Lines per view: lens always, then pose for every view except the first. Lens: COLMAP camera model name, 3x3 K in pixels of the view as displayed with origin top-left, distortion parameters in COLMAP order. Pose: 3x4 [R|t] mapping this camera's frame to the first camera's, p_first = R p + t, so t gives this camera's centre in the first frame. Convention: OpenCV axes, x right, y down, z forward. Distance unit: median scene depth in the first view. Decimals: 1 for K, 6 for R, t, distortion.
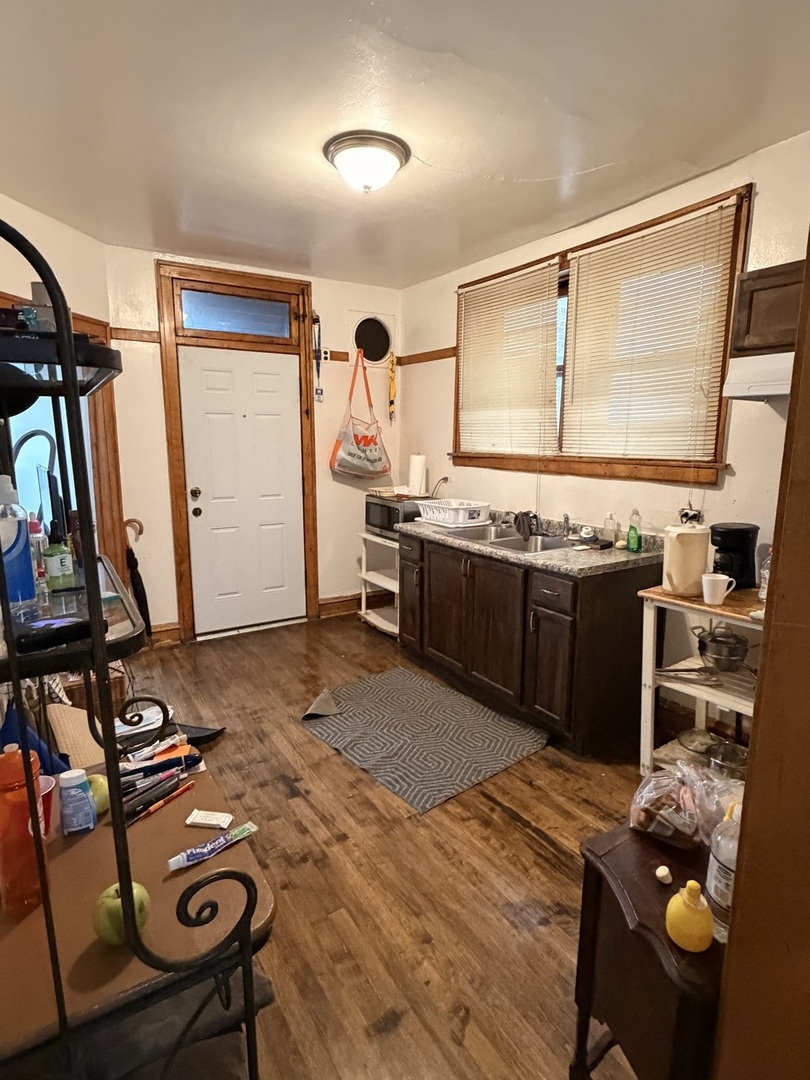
lens RADIAL K [[584.3, 0, 405.0], [0, 584.3, 540.0], [0, 0, 1]] dist [0.001743, 0.000304]
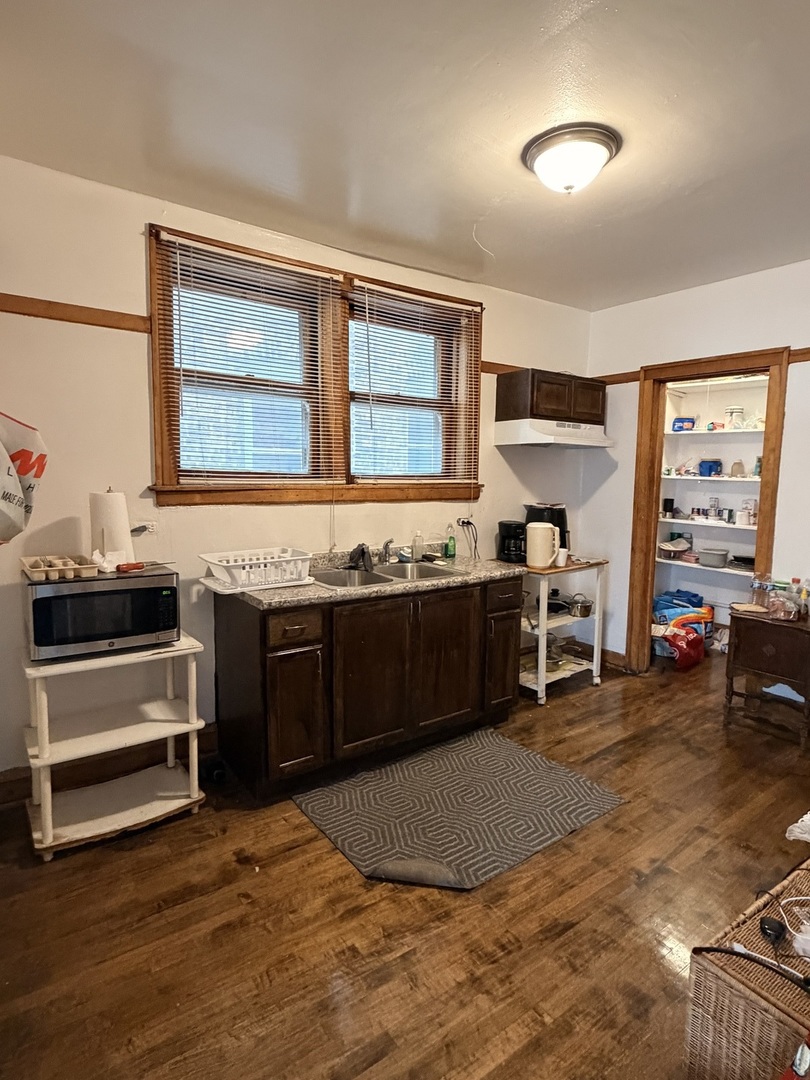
lens RADIAL K [[585.8, 0, 405.0], [0, 585.8, 540.0], [0, 0, 1]] dist [0.002647, -0.000088]
pose [[-0.067497, -0.118538, 0.990653, -0.939129], [0.162088, 0.978424, 0.128118, -0.215463], [-0.984465, 0.169220, -0.046827, 1.291747]]
